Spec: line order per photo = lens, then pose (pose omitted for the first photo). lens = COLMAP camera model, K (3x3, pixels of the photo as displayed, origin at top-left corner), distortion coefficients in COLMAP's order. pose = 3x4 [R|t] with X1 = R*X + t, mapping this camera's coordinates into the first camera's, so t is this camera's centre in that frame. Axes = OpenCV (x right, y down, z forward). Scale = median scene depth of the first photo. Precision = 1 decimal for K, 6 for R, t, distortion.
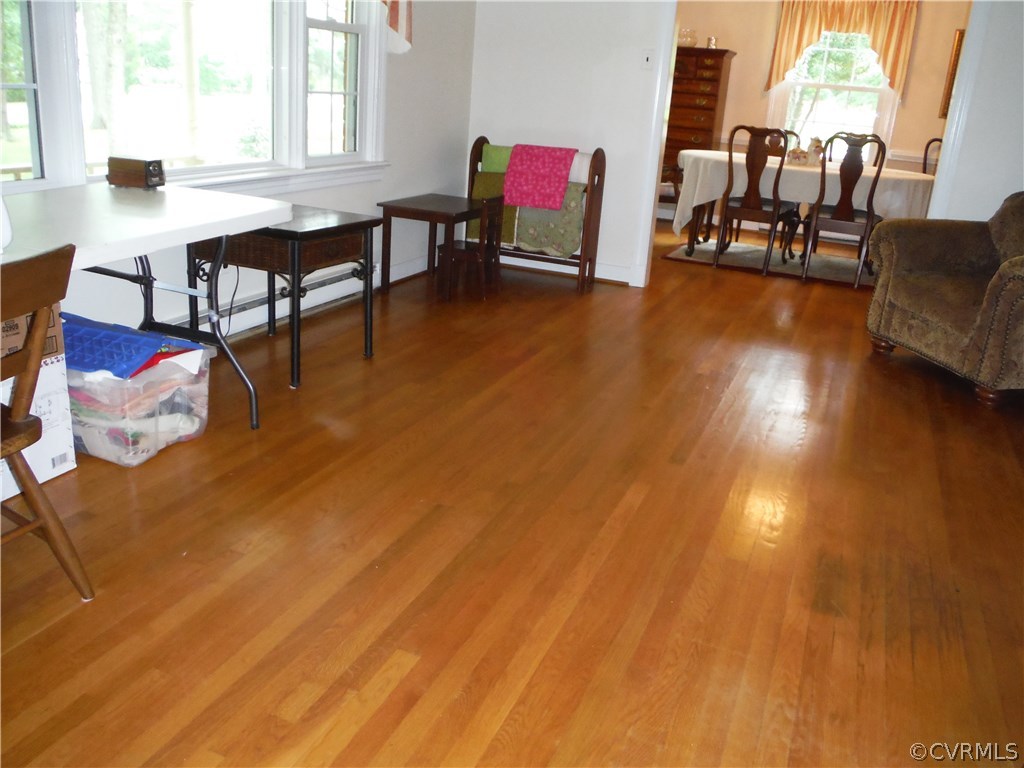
lens RADIAL K [[856.6, 0, 513.1], [0, 856.6, 362.8], [0, 0, 1]] dist [-0.039851, 0.010827]
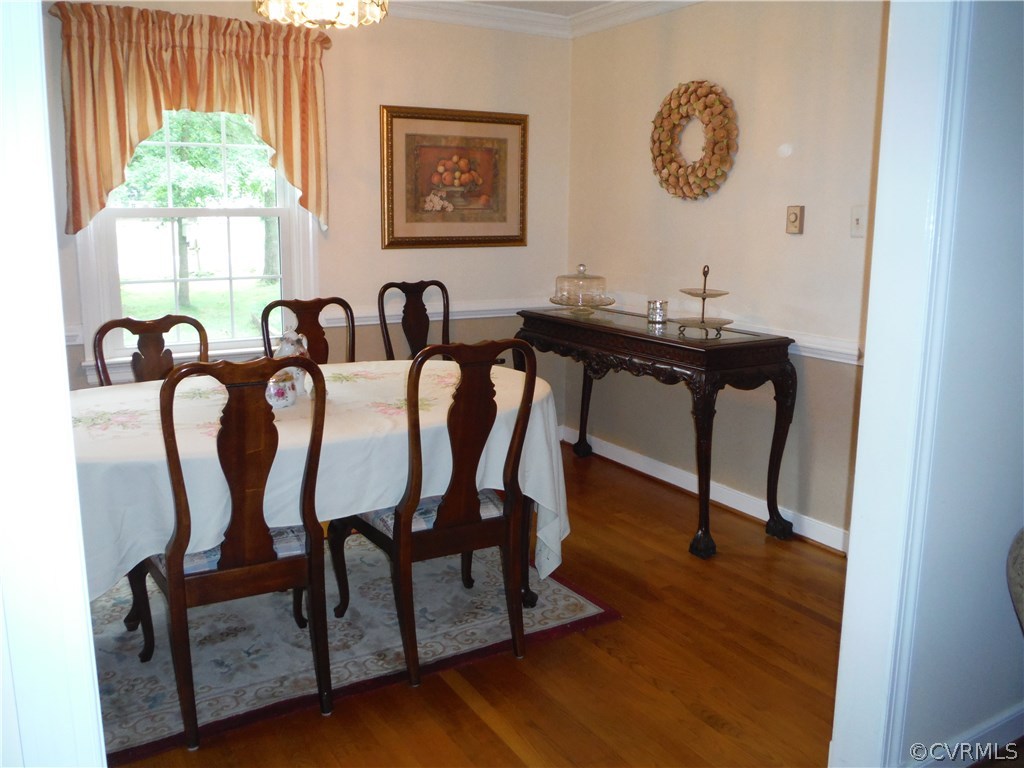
lens RADIAL K [[867.7, 0, 507.9], [0, 867.7, 371.6], [0, 0, 1]] dist [-0.078861, 0.041543]
pose [[0.599457, -0.212157, 0.771778, 0.092048], [0.289973, 0.956294, 0.037651, -0.288152], [-0.746035, 0.201224, 0.634776, 0.796543]]
